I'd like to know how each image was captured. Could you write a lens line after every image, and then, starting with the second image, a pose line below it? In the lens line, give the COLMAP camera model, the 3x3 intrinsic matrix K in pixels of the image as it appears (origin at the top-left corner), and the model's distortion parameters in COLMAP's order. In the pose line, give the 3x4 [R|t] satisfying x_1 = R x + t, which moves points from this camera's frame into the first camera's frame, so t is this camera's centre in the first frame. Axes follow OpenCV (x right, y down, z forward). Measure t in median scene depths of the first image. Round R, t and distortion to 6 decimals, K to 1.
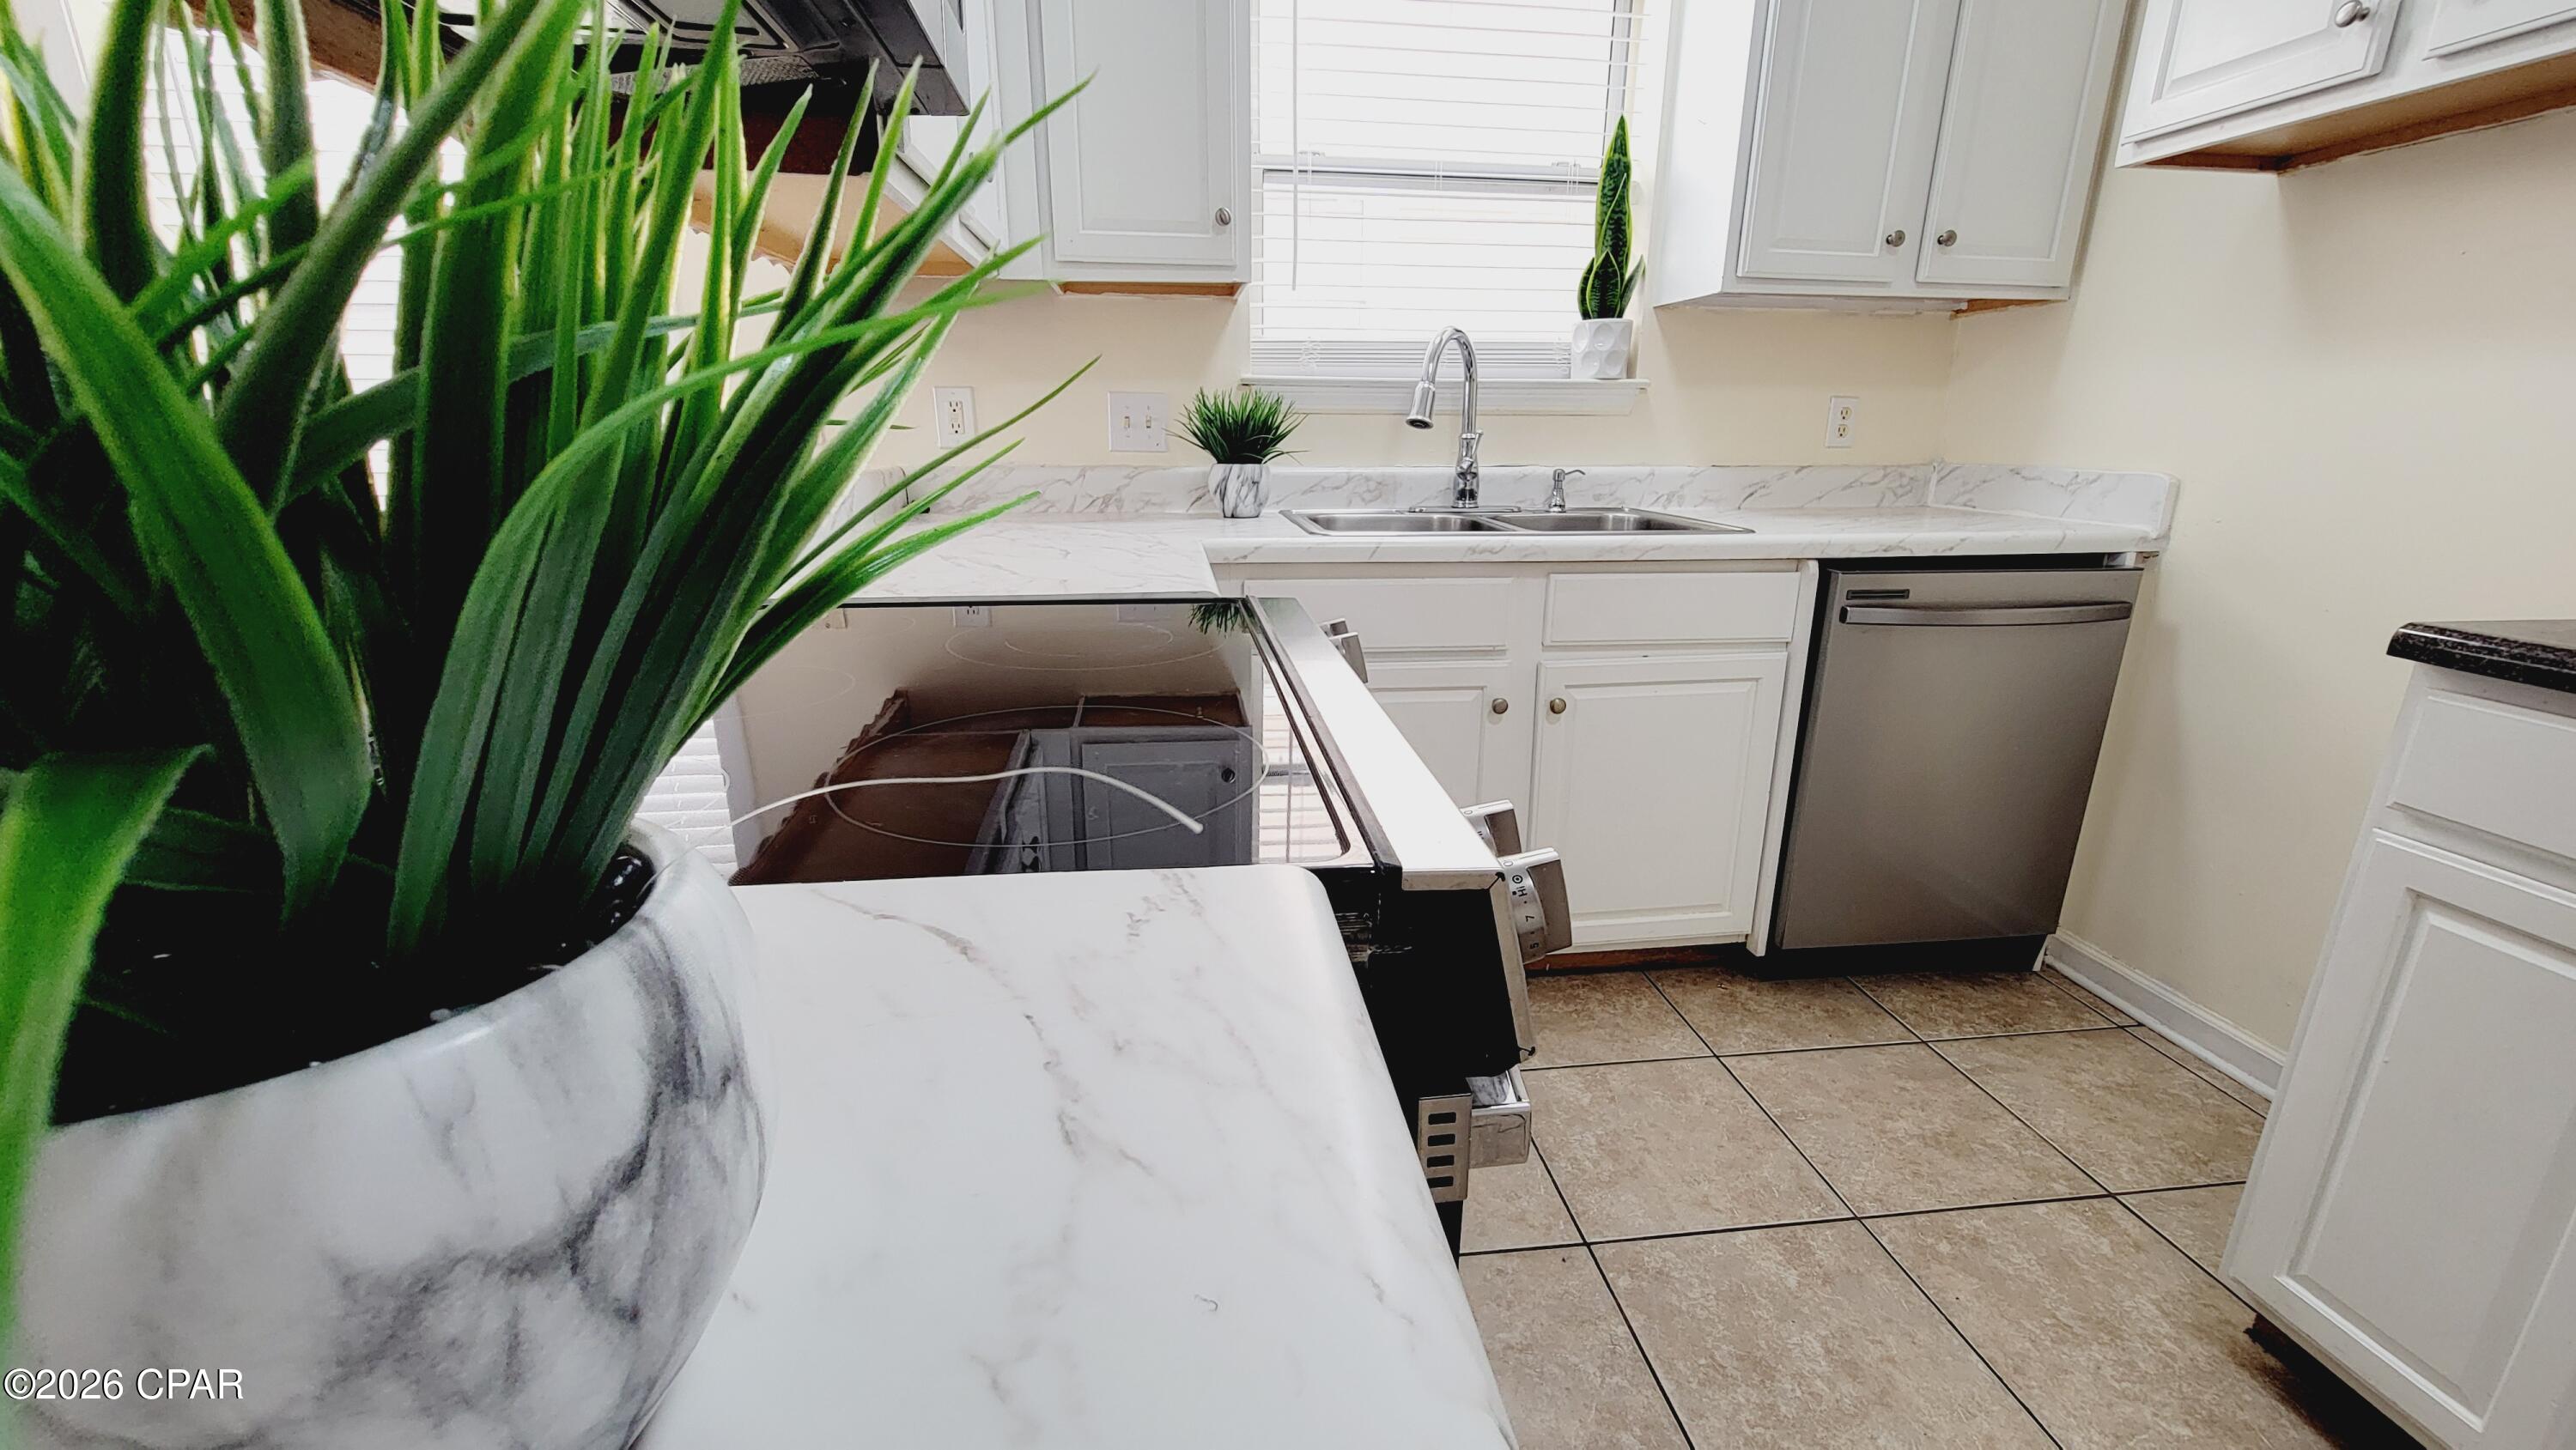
lens RADIAL K [[1055.0, 0, 1288.0], [0, 1055.0, 725.0], [0, 0, 1]] dist [0.006374, 0.000279]
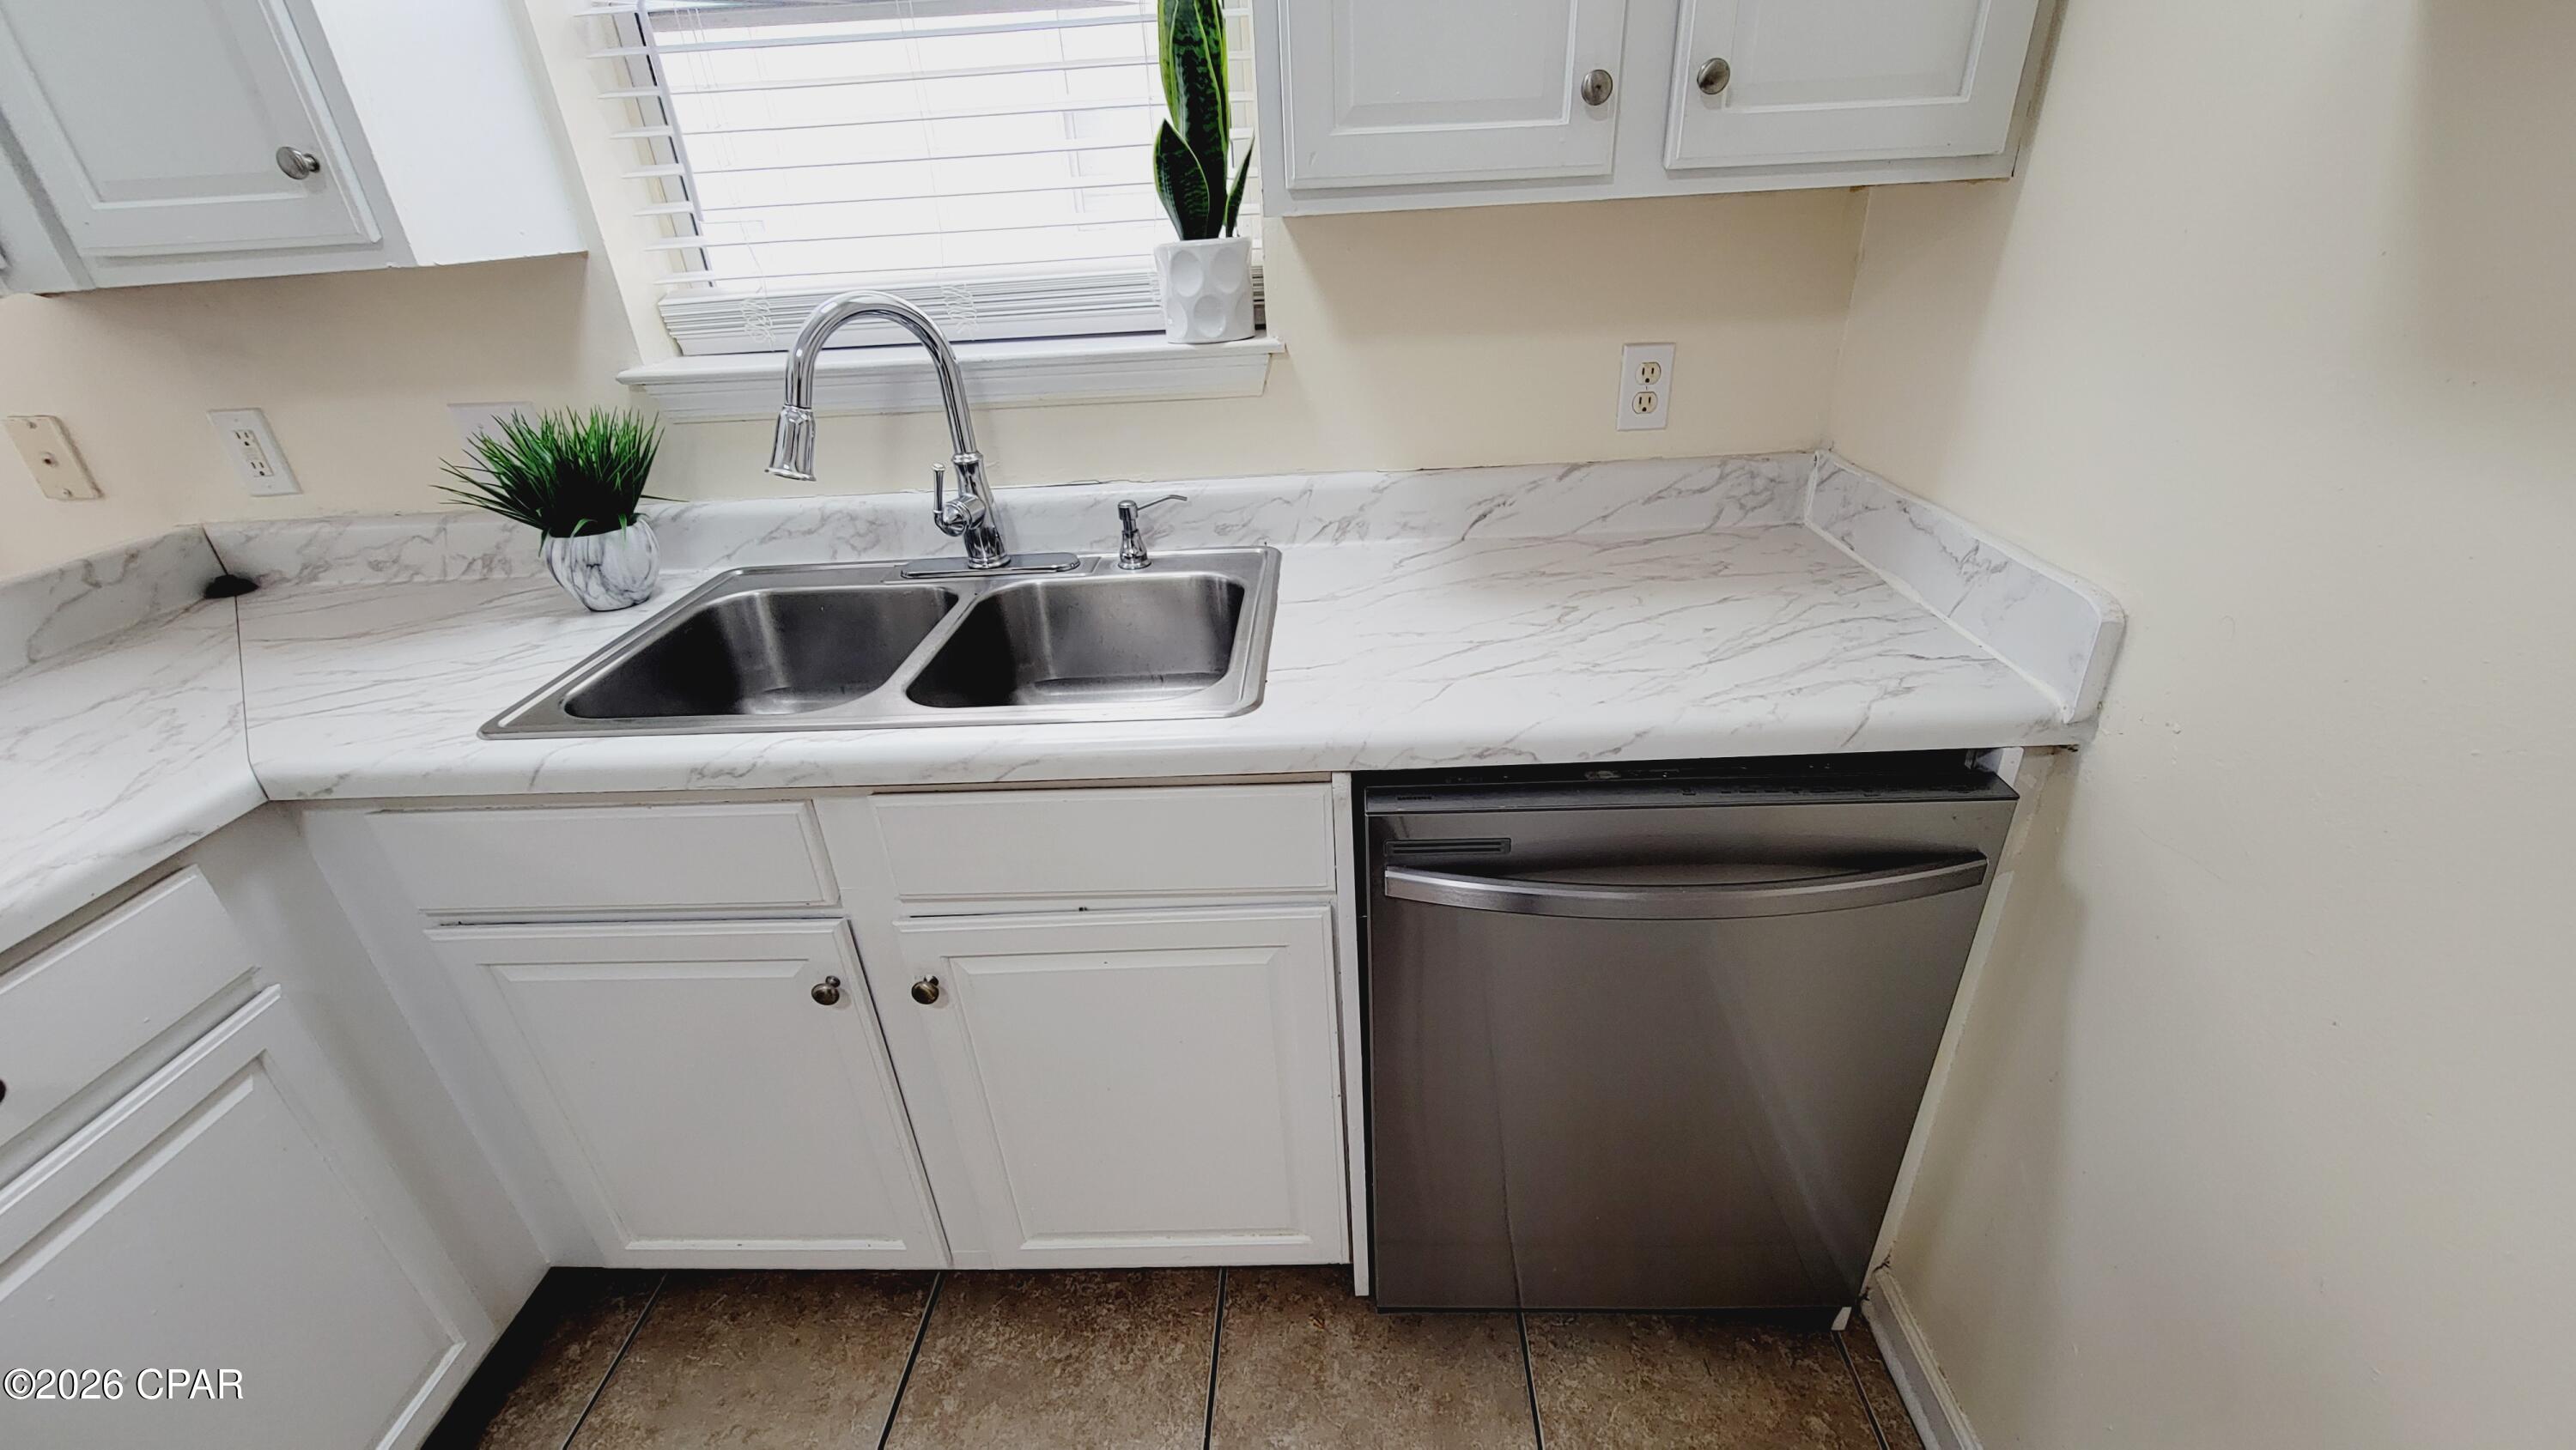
lens RADIAL K [[1058.0, 0, 1283.9], [0, 1058.0, 722.8], [0, 0, 1]] dist [0.004226, 0.000306]
pose [[0.985128, 0.022204, -0.170379, 0.496396], [0.011464, 0.980912, 0.194116, -0.253934], [0.171437, -0.193182, 0.966069, 0.419747]]
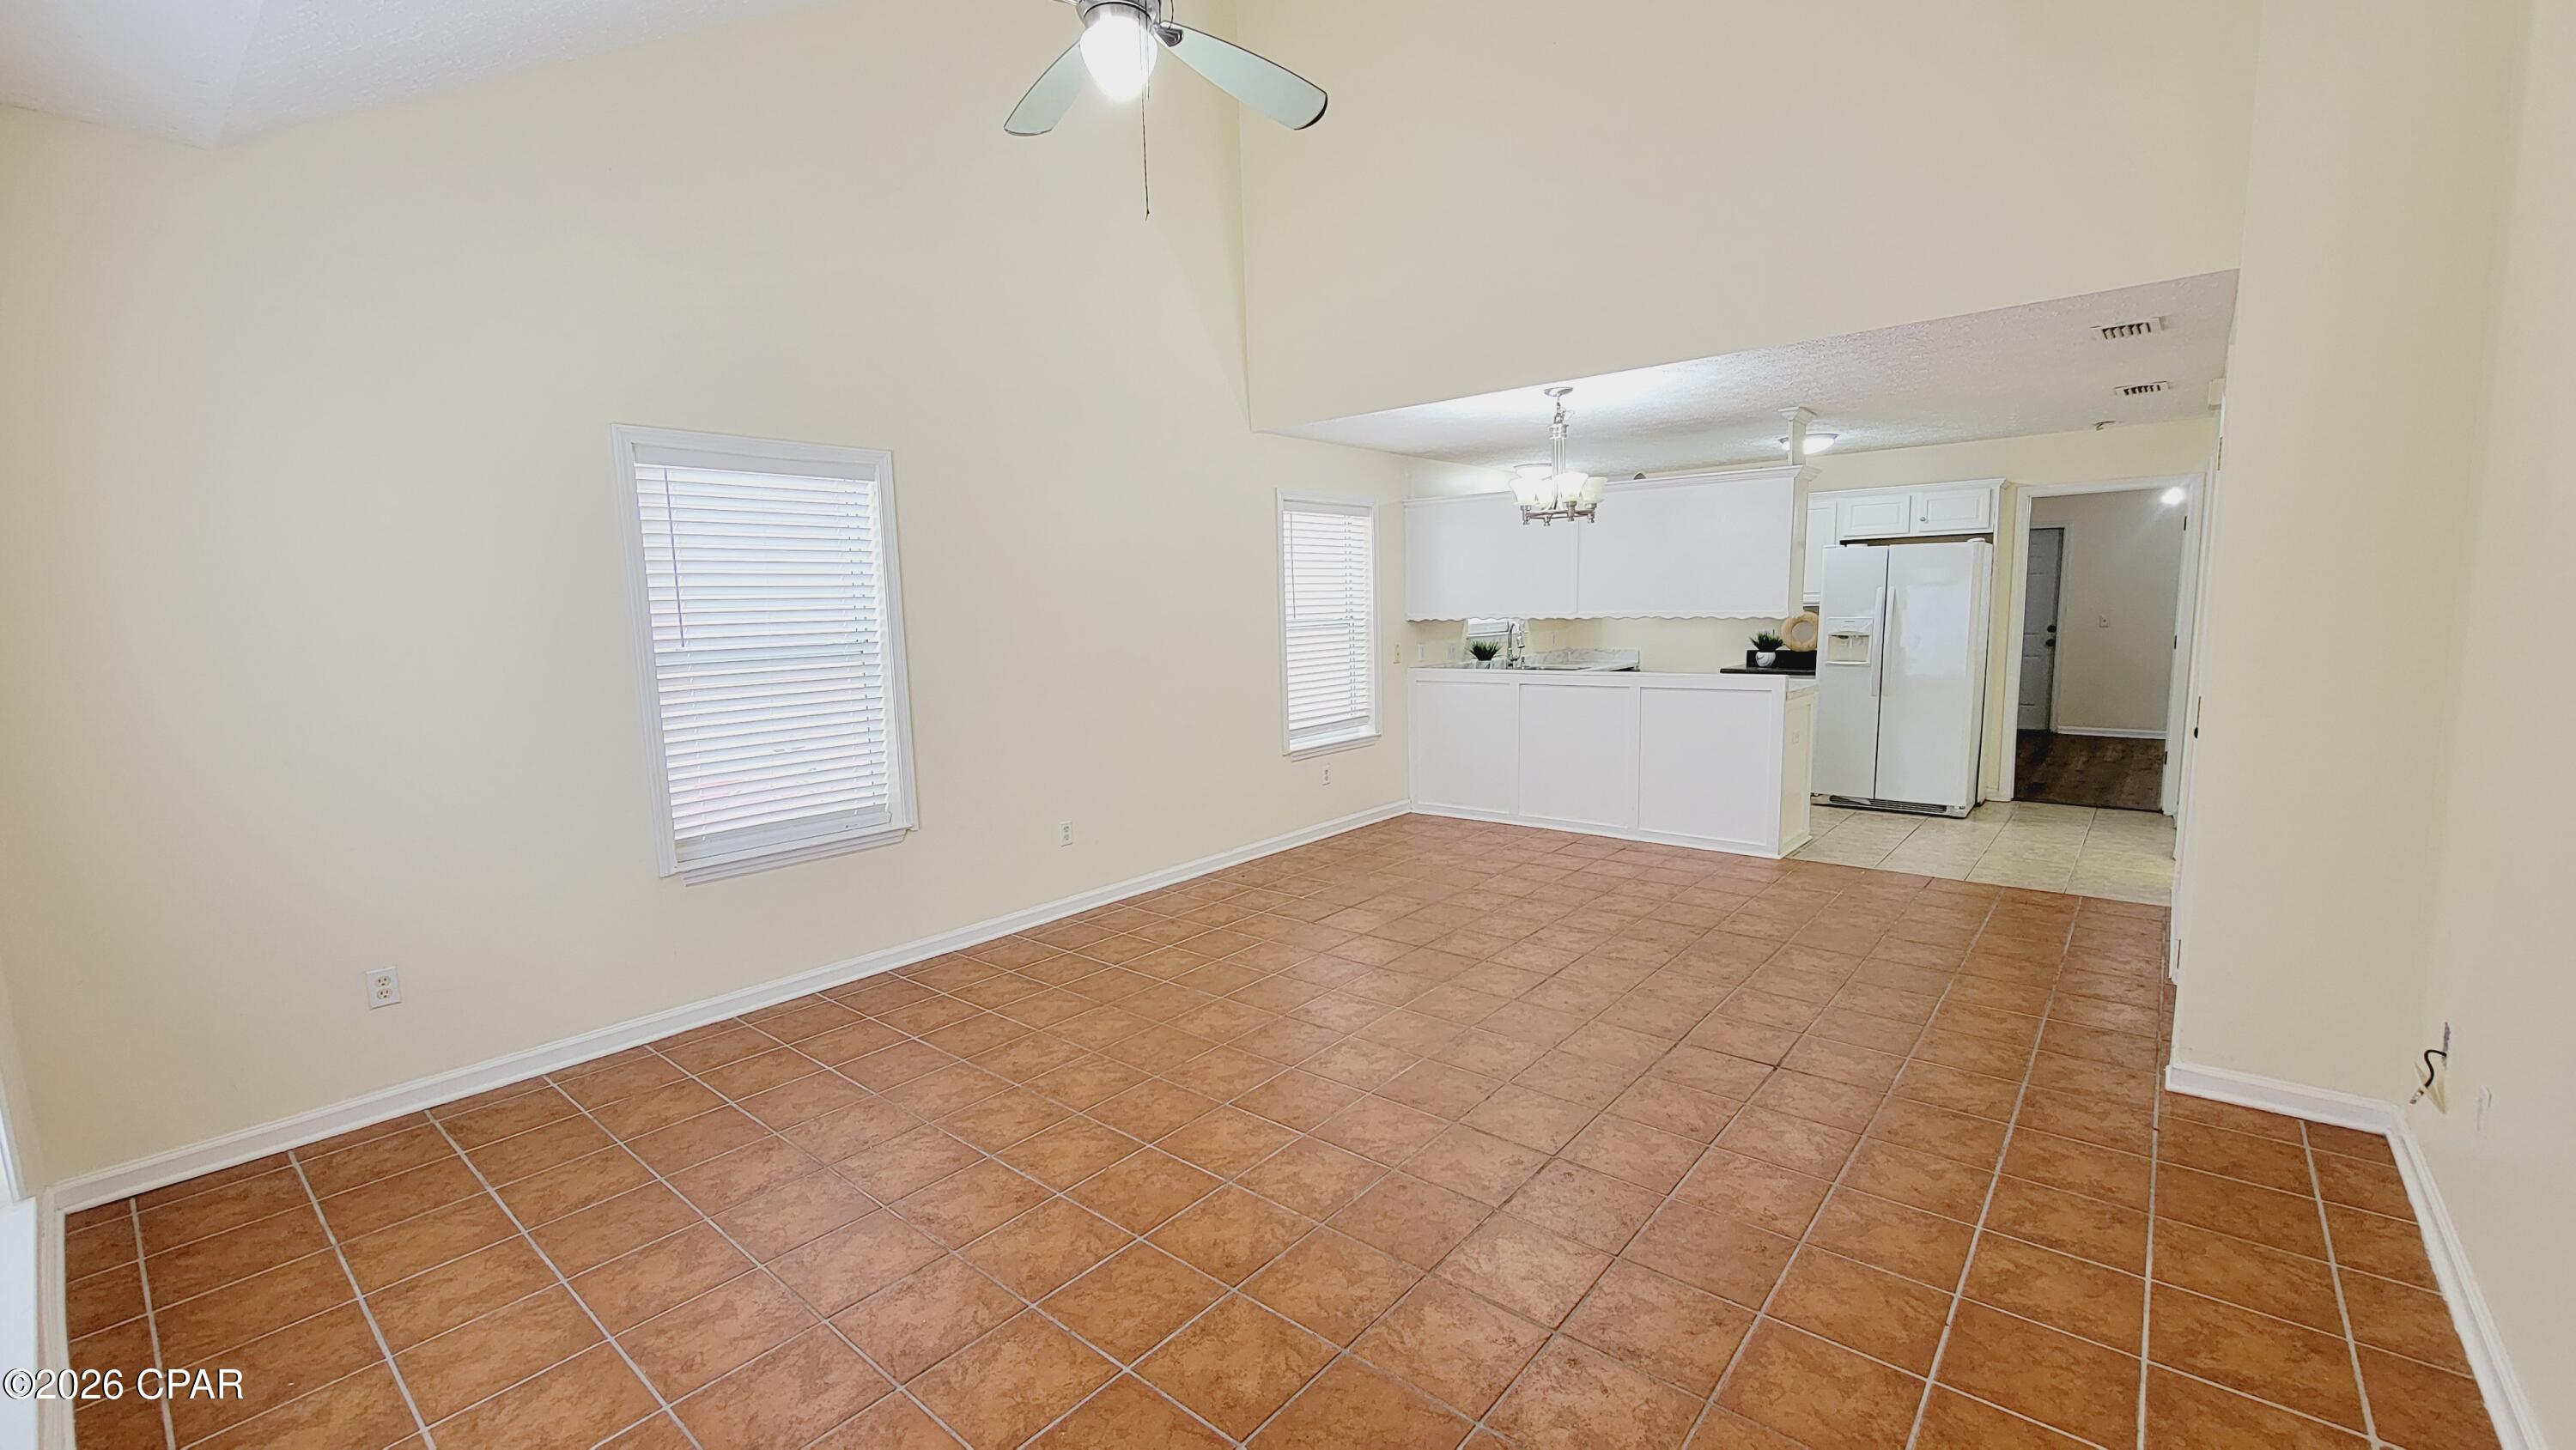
lens RADIAL K [[1055.0, 0, 1288.0], [0, 1055.0, 725.0], [0, 0, 1]] dist [0.006374, 0.000279]
pose [[0.727182, -0.100549, 0.679040, -2.934014], [0.221231, 0.970761, -0.093170, 0.145470], [-0.649818, 0.217976, 0.728164, -1.097365]]
